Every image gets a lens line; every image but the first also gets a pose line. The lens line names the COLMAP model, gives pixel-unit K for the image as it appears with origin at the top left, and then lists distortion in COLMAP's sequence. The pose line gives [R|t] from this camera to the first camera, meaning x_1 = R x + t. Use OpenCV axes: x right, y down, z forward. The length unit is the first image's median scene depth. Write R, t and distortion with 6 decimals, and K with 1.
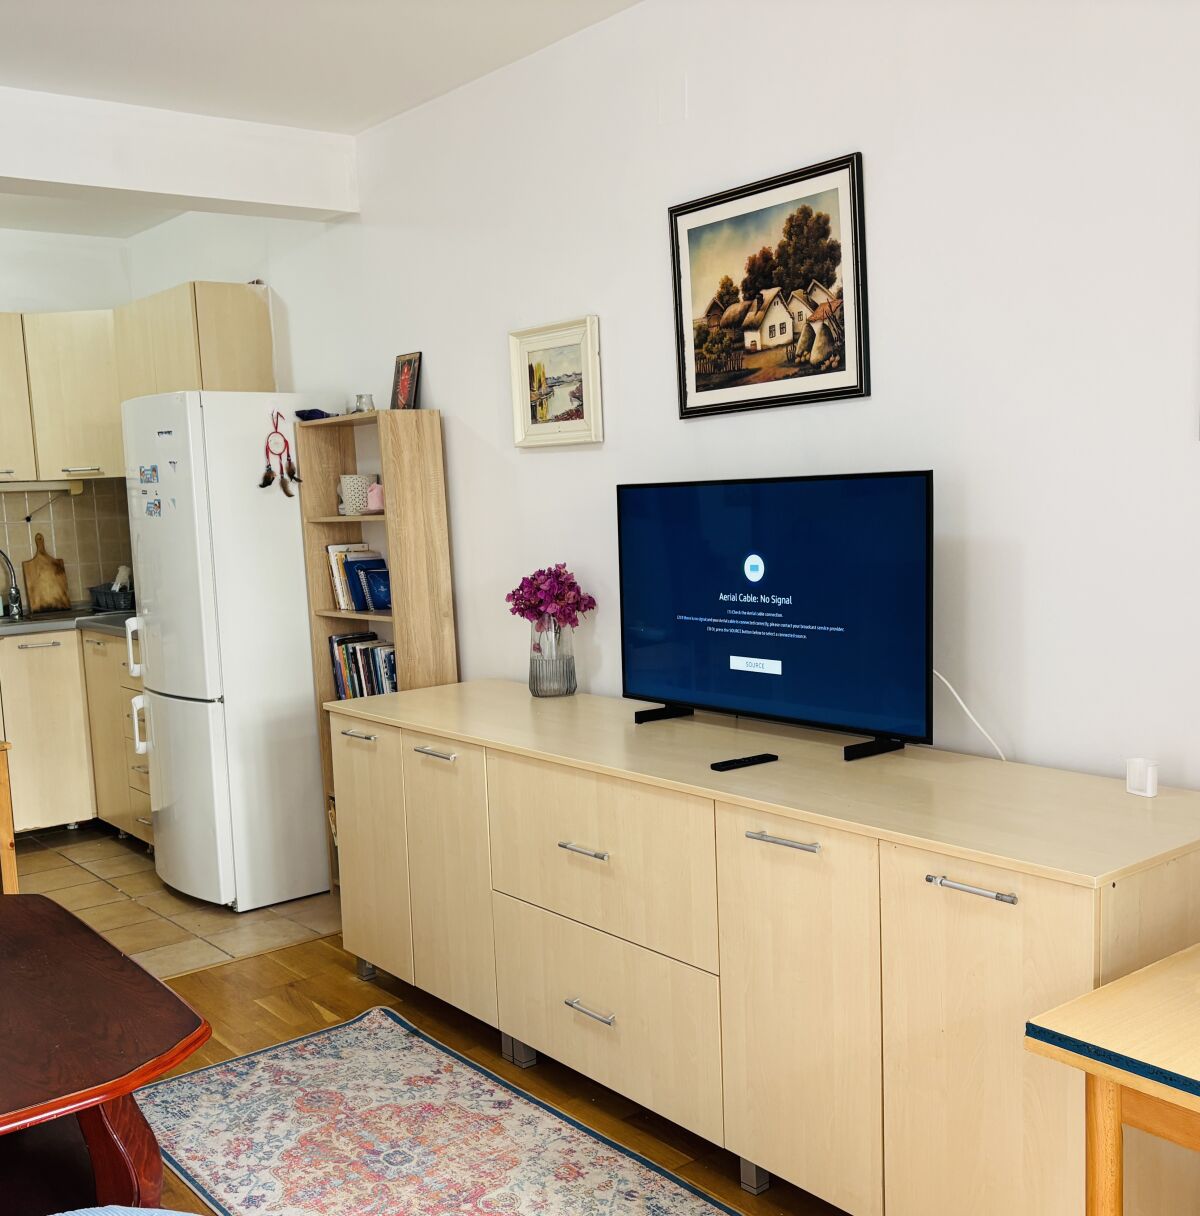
lens RADIAL K [[1309.1, 0, 600.2], [0, 1309.1, 651.8], [0, 0, 1]] dist [-0.019751, 0.000000]
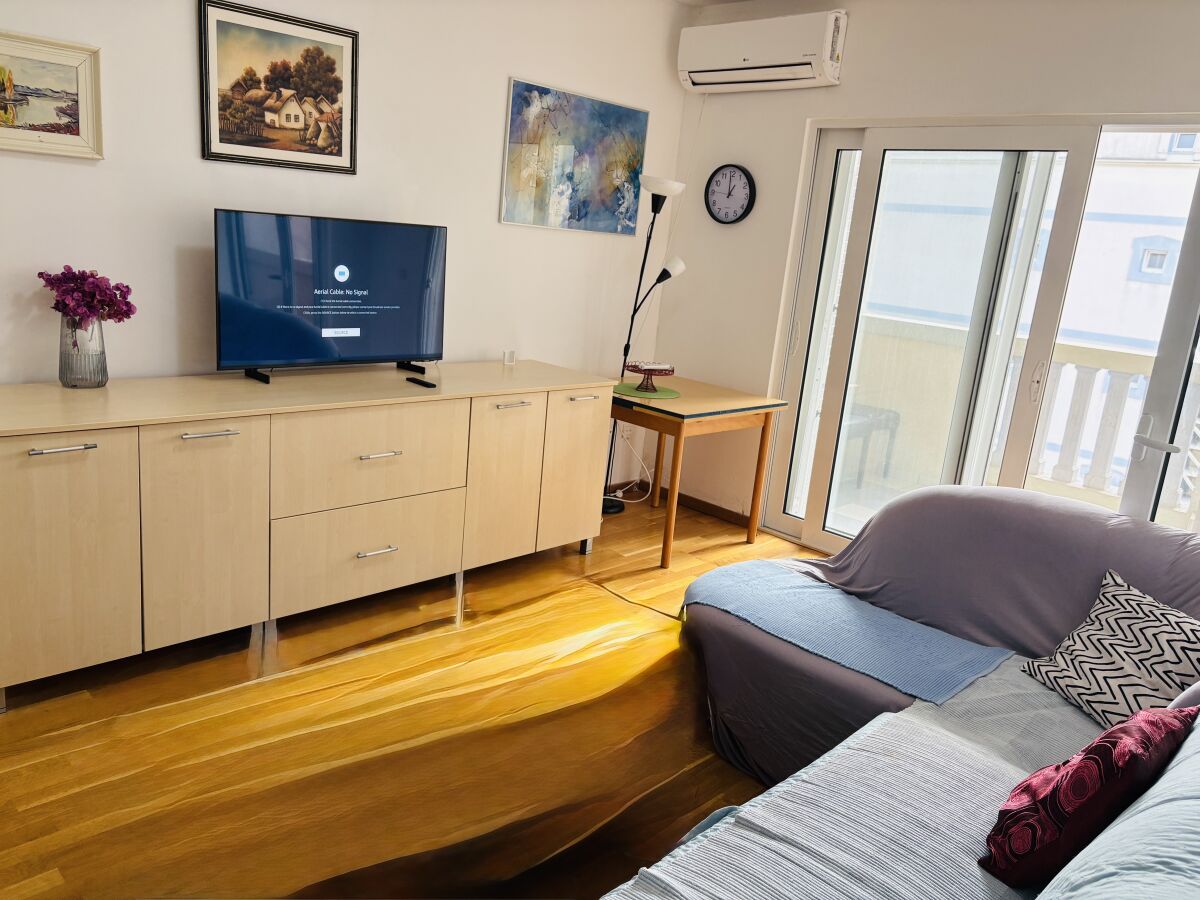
lens RADIAL K [[910.7, 0, 610.7], [0, 910.7, 450.6], [0, 0, 1]] dist [0.007810, -0.025353]
pose [[-0.114406, -0.211047, 0.970758, -1.066782], [0.027161, 0.976144, 0.215419, -0.081914], [-0.993063, 0.051012, -0.105945, 0.762017]]
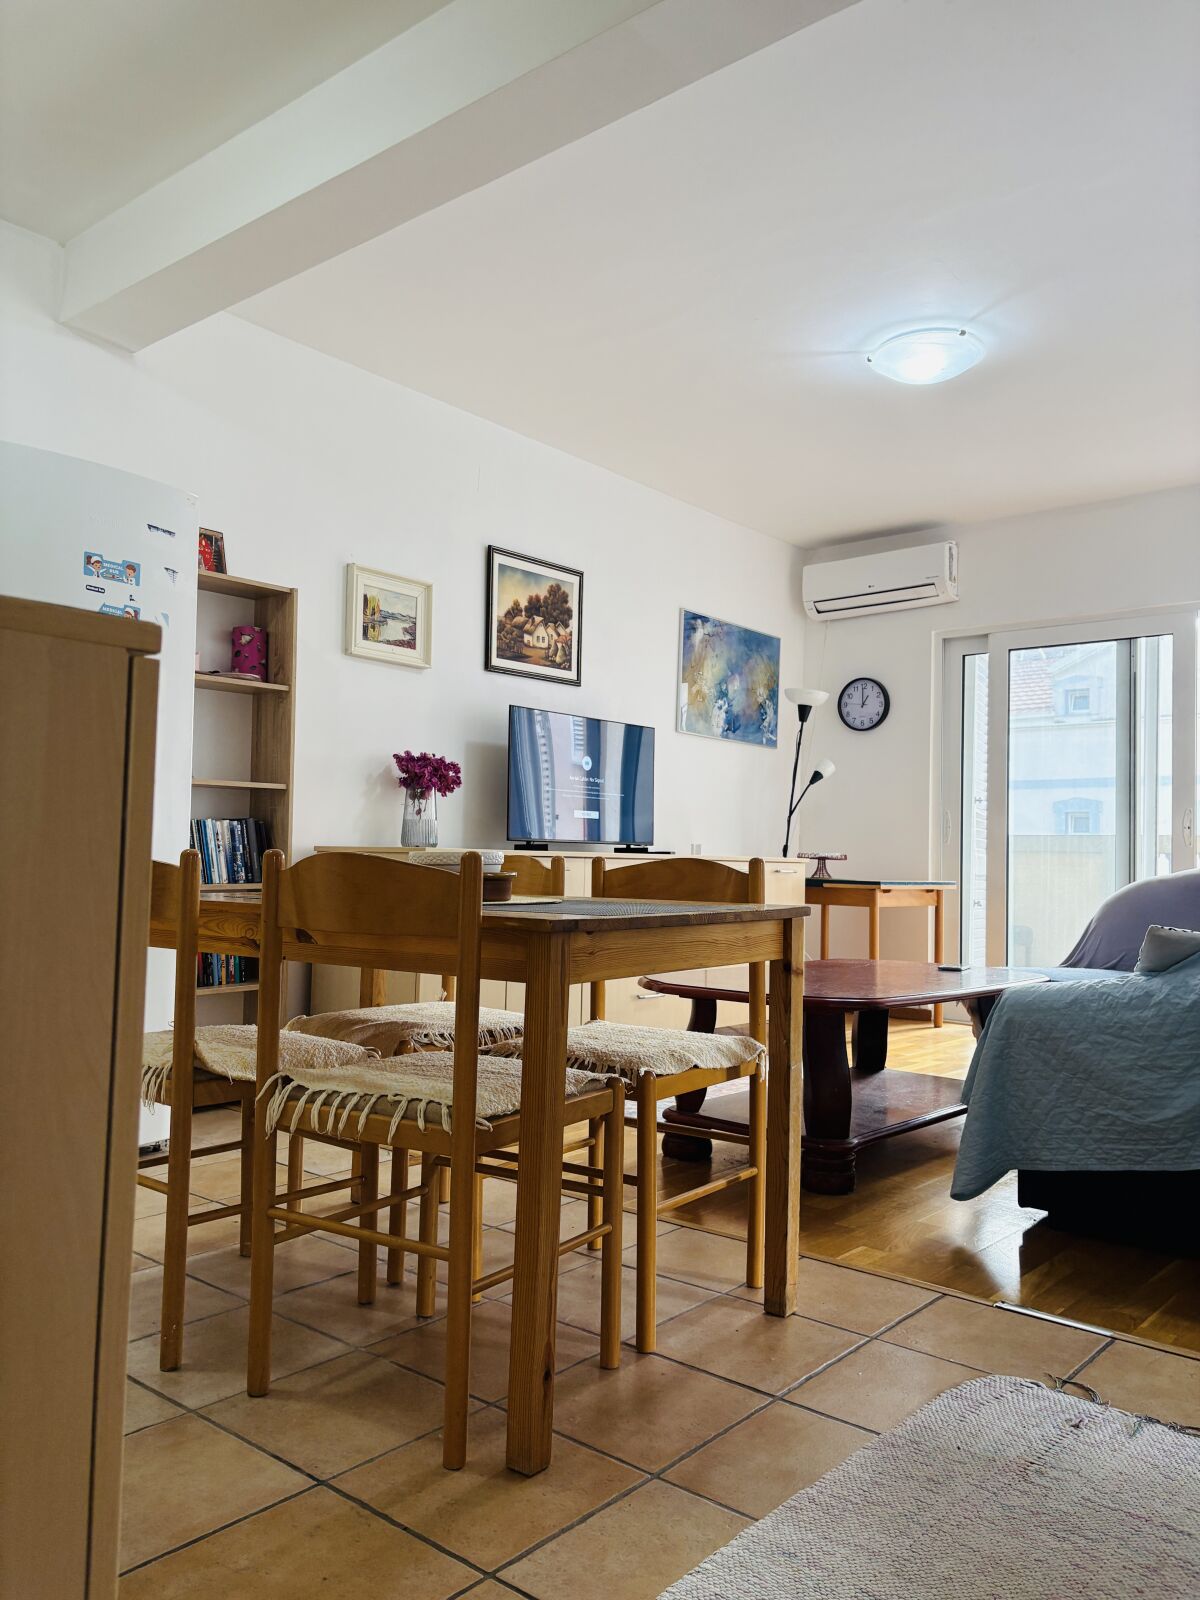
lens RADIAL K [[1214.3, 0, 603.3], [0, 1214.3, 809.1], [0, 0, 1]] dist [0.007810, -0.025353]
pose [[-0.179458, 0.074518, 0.980939, -1.575930], [0.095644, 0.993725, -0.057992, 0.104567], [-0.979105, 0.083413, -0.185459, 1.264526]]
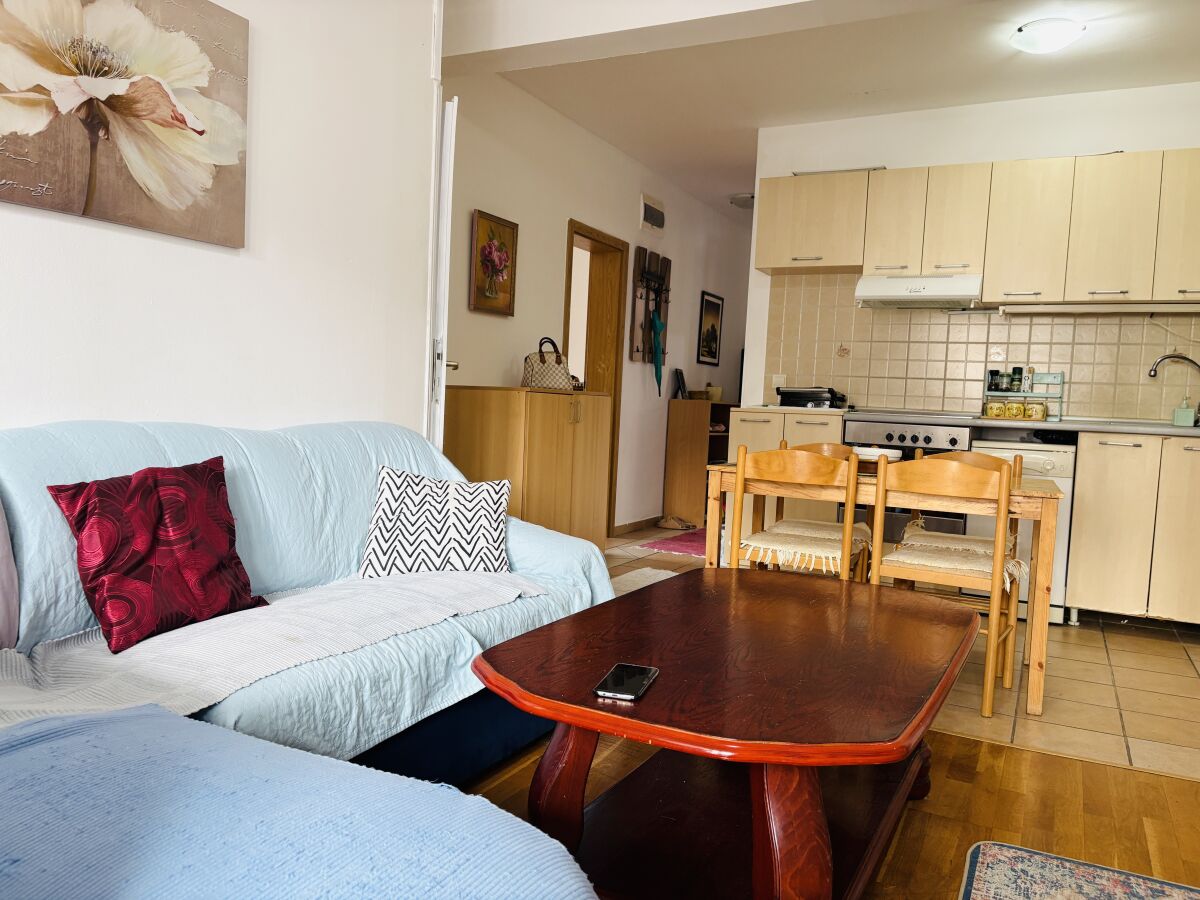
lens RADIAL K [[910.7, 0, 591.2], [0, 910.7, 454.8], [0, 0, 1]] dist [0.007810, -0.025353]
pose [[0.393752, 0.110606, -0.912538, 0.084704], [-0.169824, 0.984398, 0.046039, 0.090257], [0.903393, 0.136843, 0.406392, 0.455639]]
